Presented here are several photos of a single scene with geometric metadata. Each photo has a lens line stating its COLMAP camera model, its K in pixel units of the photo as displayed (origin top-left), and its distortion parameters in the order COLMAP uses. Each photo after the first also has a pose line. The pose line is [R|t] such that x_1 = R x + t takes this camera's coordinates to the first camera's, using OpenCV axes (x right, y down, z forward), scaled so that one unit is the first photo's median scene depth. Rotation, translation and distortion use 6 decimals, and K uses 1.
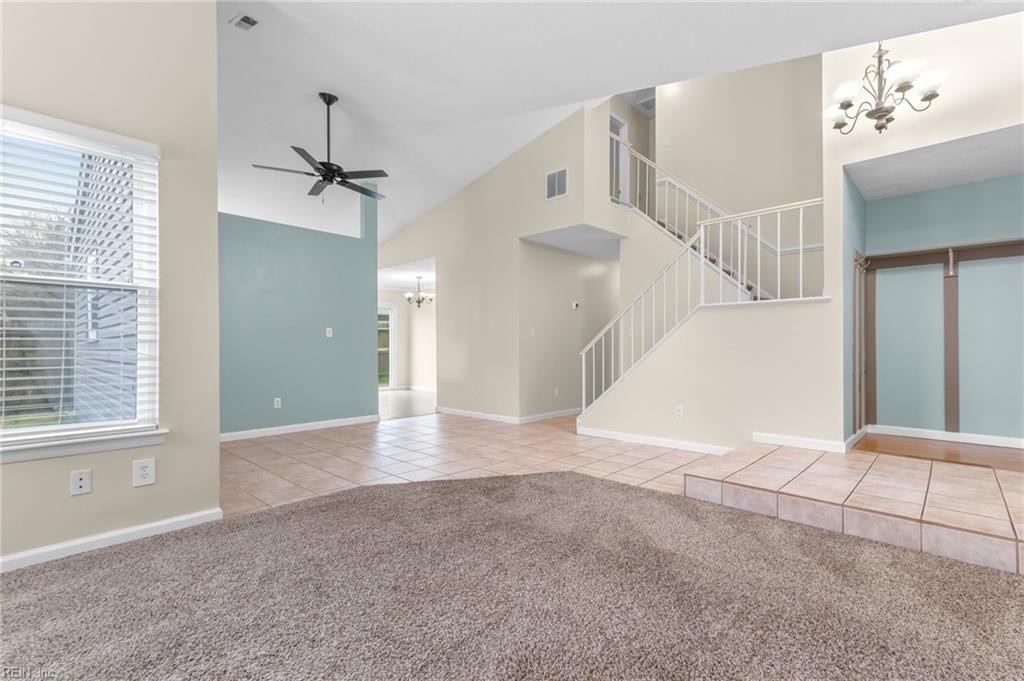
lens RADIAL K [[462.9, 0, 510.8], [0, 462.9, 344.1], [0, 0, 1]] dist [0.018479, -0.000818]
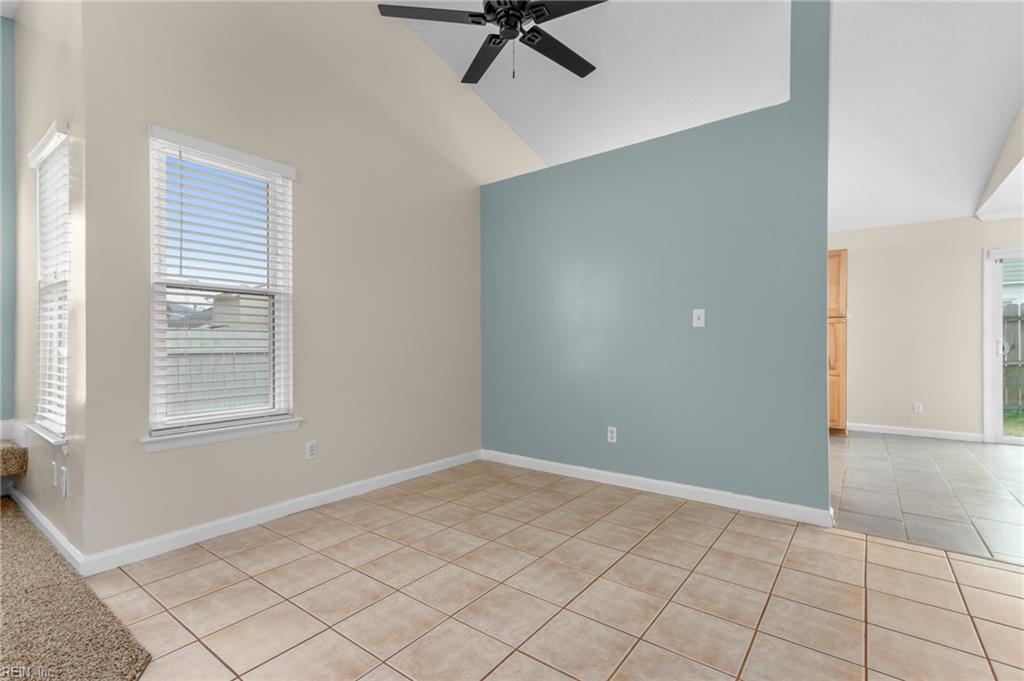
lens RADIAL K [[458.3, 0, 515.0], [0, 458.3, 344.6], [0, 0, 1]] dist [0.023667, -0.000295]
pose [[0.103058, -0.005404, -0.994661, 0.159137], [0.009092, 0.999949, -0.004490, 0.007936], [0.994634, -0.008581, 0.103102, 1.191861]]
